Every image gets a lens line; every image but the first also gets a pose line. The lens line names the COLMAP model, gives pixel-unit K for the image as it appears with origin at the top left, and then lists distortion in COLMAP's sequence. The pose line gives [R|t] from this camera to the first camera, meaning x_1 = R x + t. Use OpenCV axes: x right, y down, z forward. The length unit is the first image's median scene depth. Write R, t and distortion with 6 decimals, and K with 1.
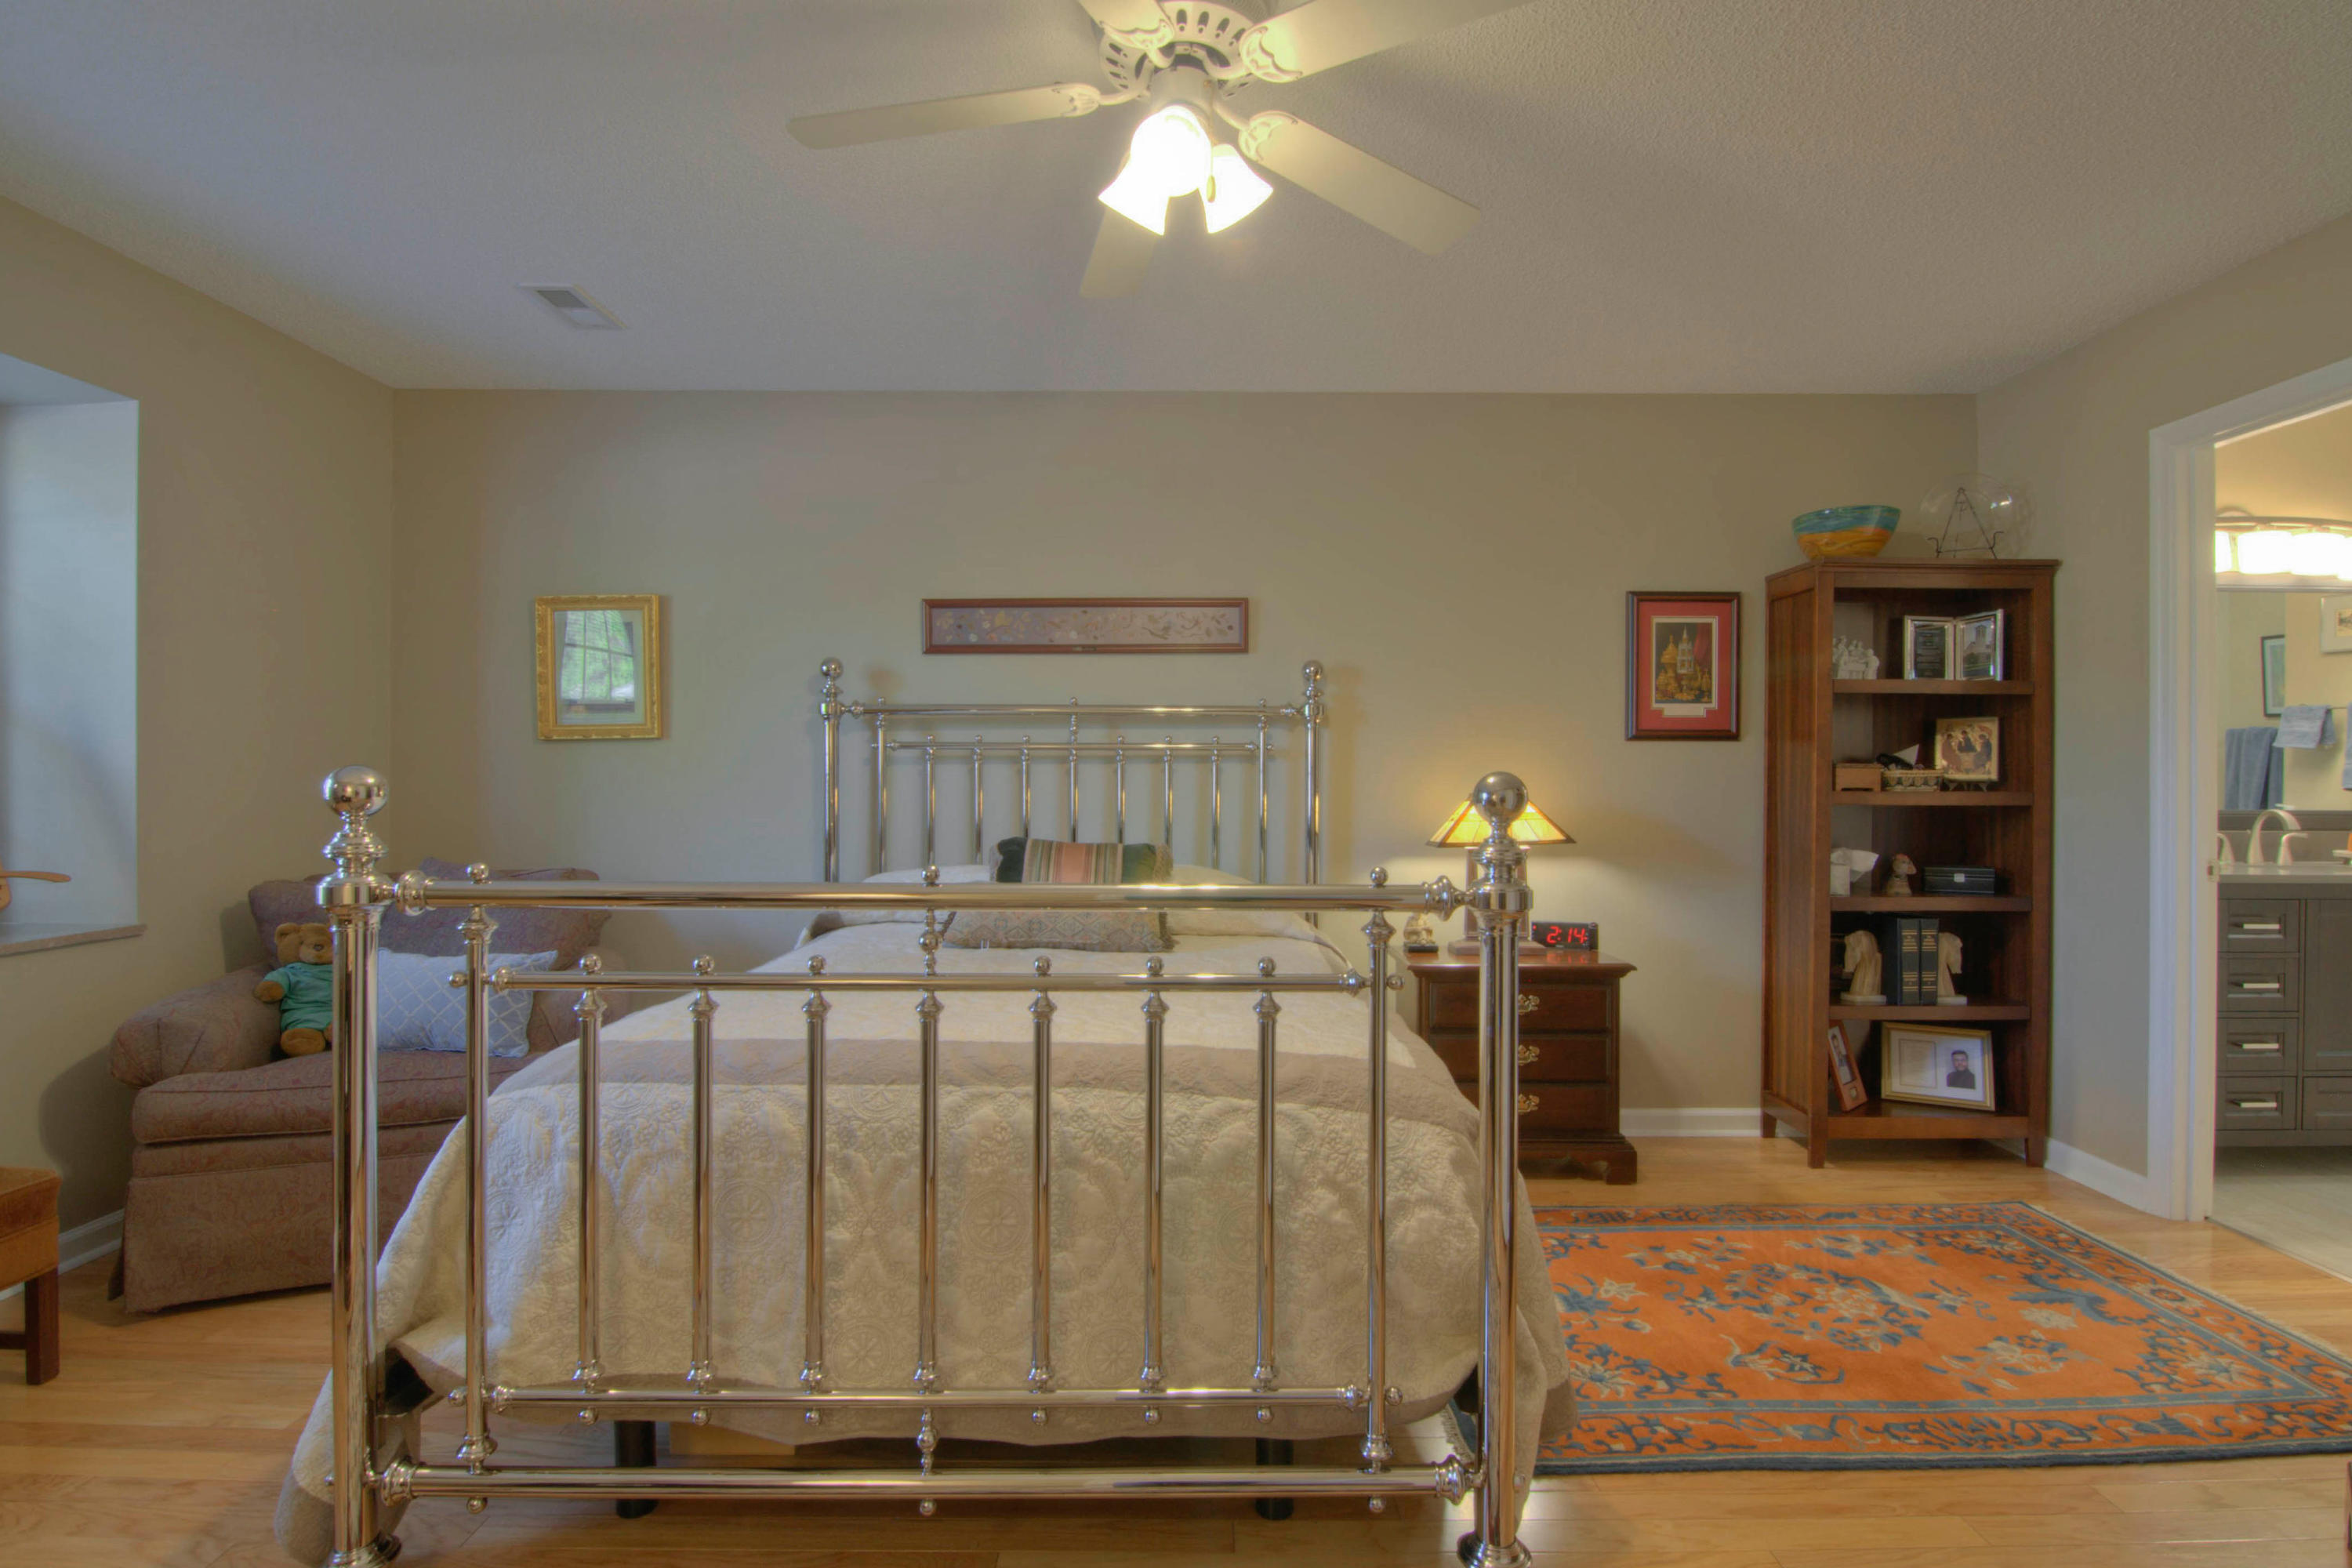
lens RADIAL K [[1105.9, 0, 1169.7], [0, 1105.9, 785.0], [0, 0, 1]] dist [0.002309, -0.011121]
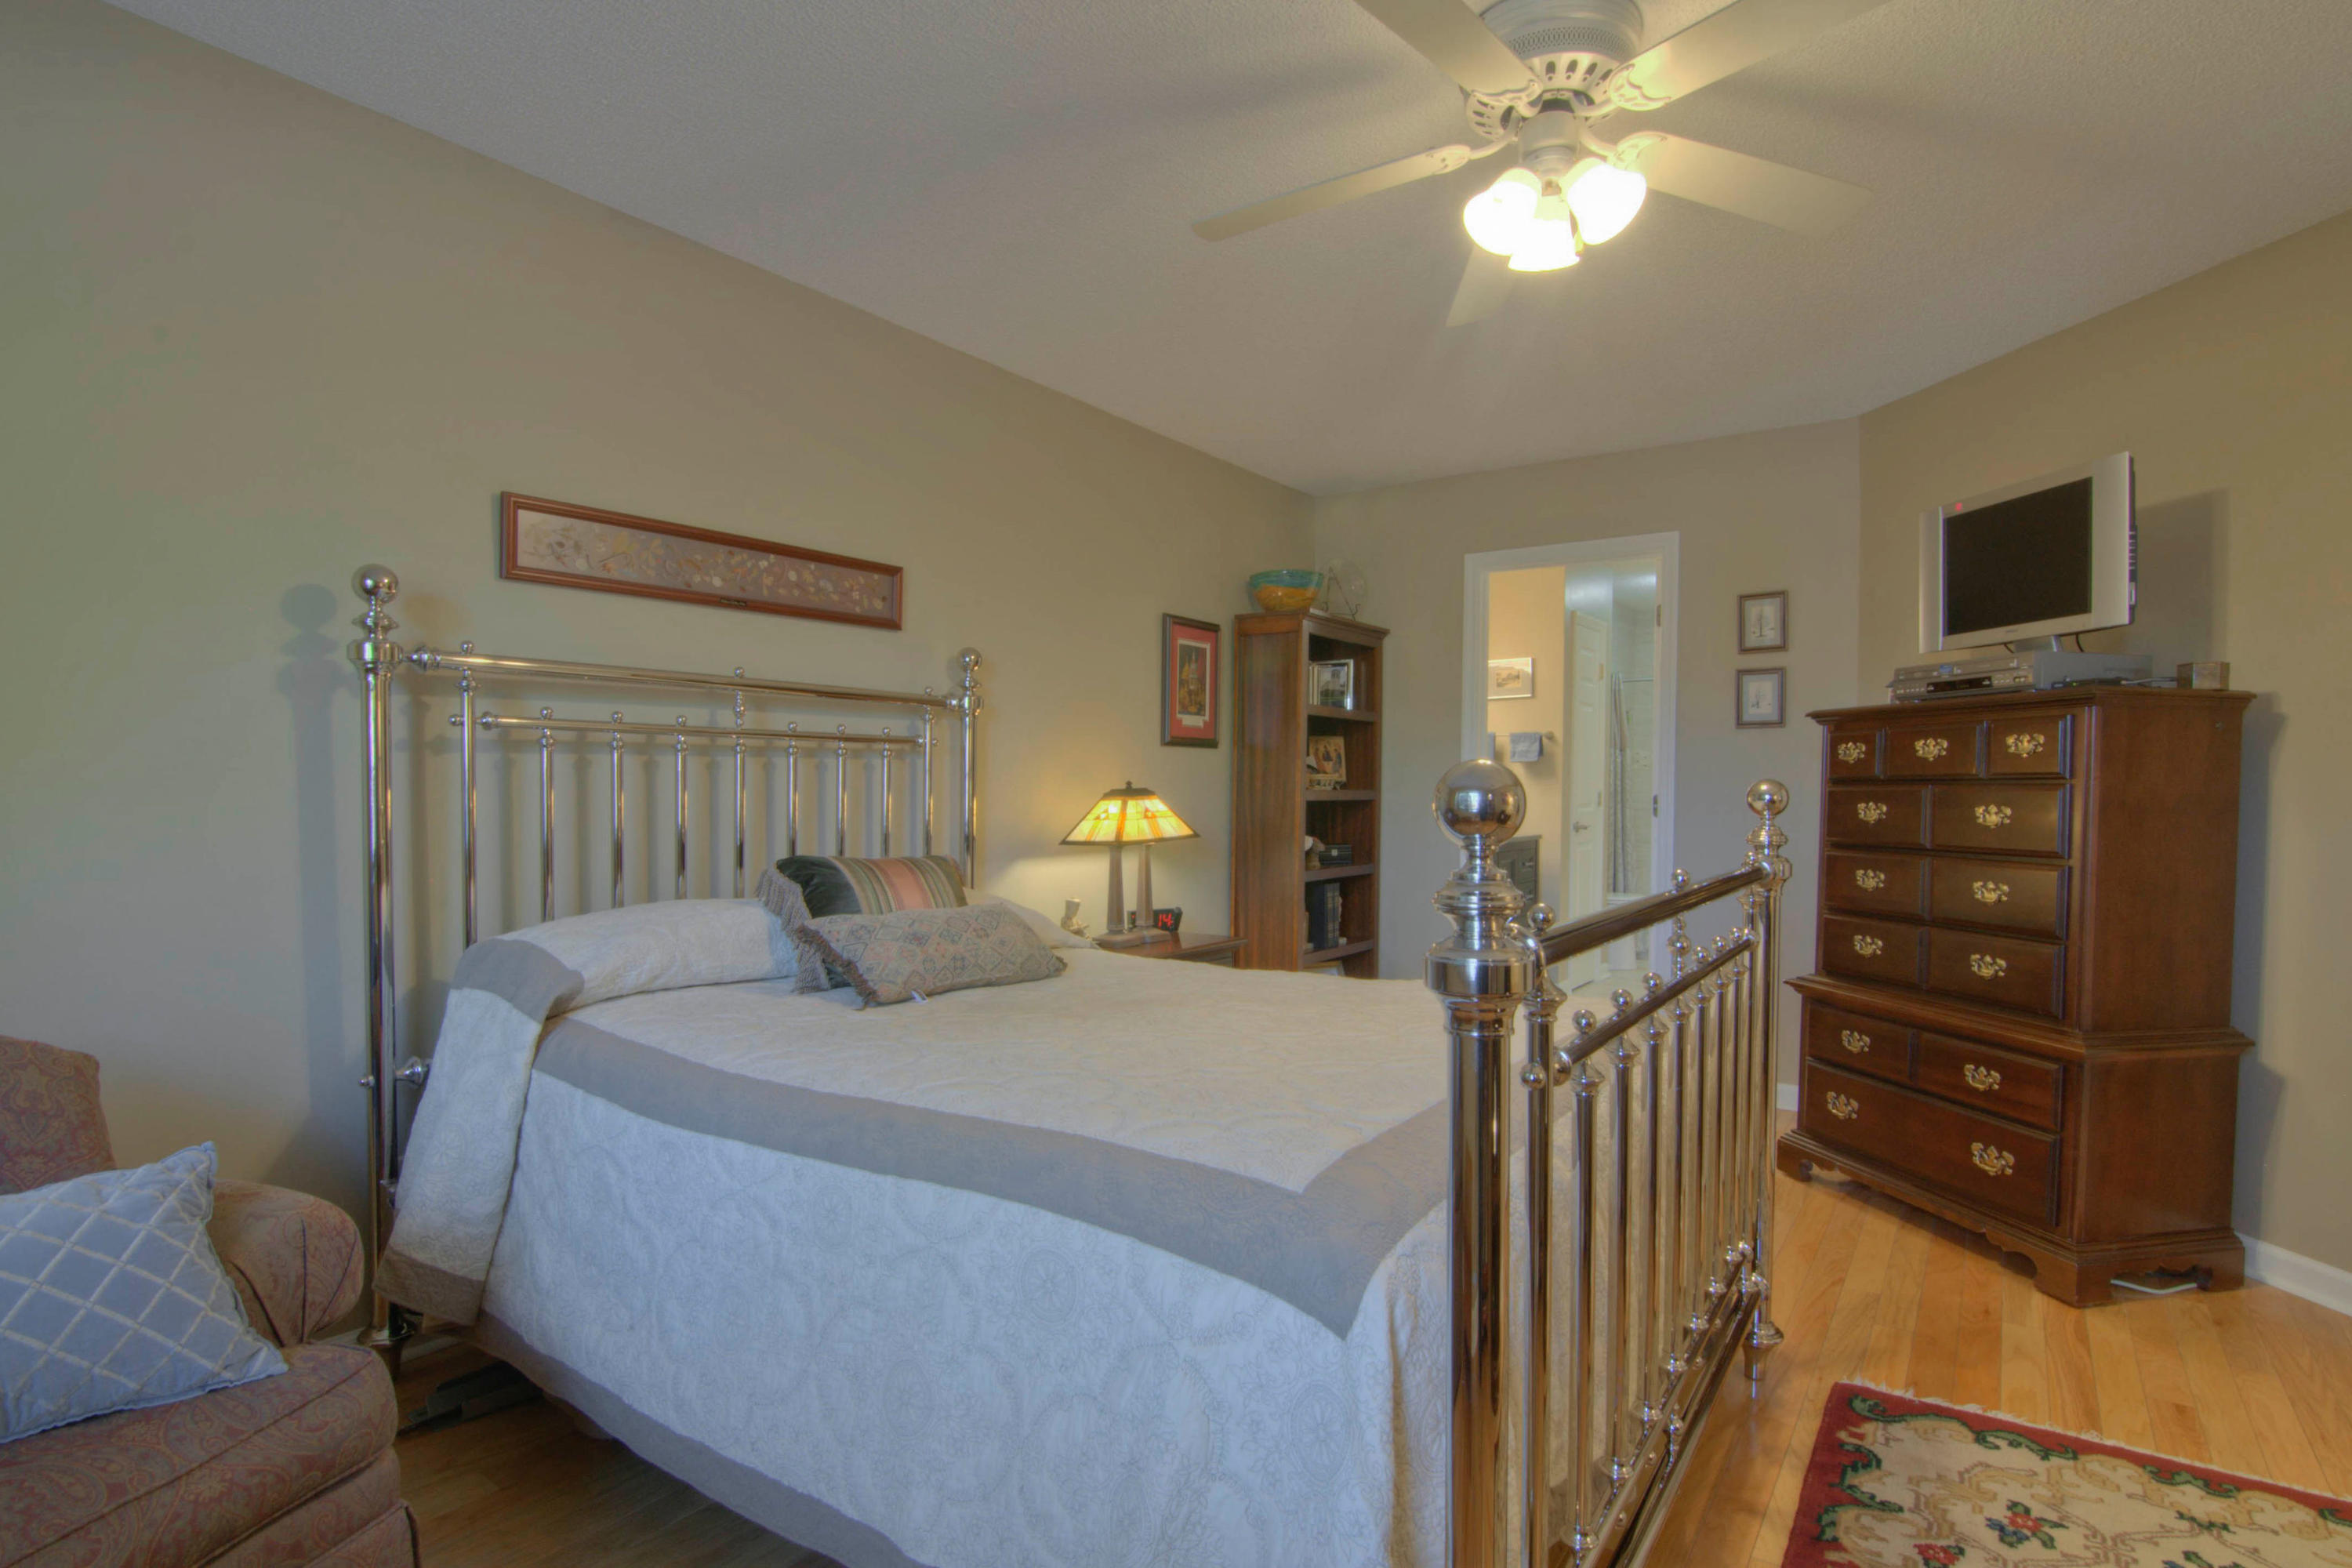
lens RADIAL K [[1105.9, 0, 1169.7], [0, 1105.9, 785.0], [0, 0, 1]] dist [0.002309, -0.011121]
pose [[0.615547, -0.000281, 0.788100, -0.487295], [0.000042, 1.000000, 0.000323, 0.000147], [-0.788100, -0.000165, 0.615547, 0.306551]]
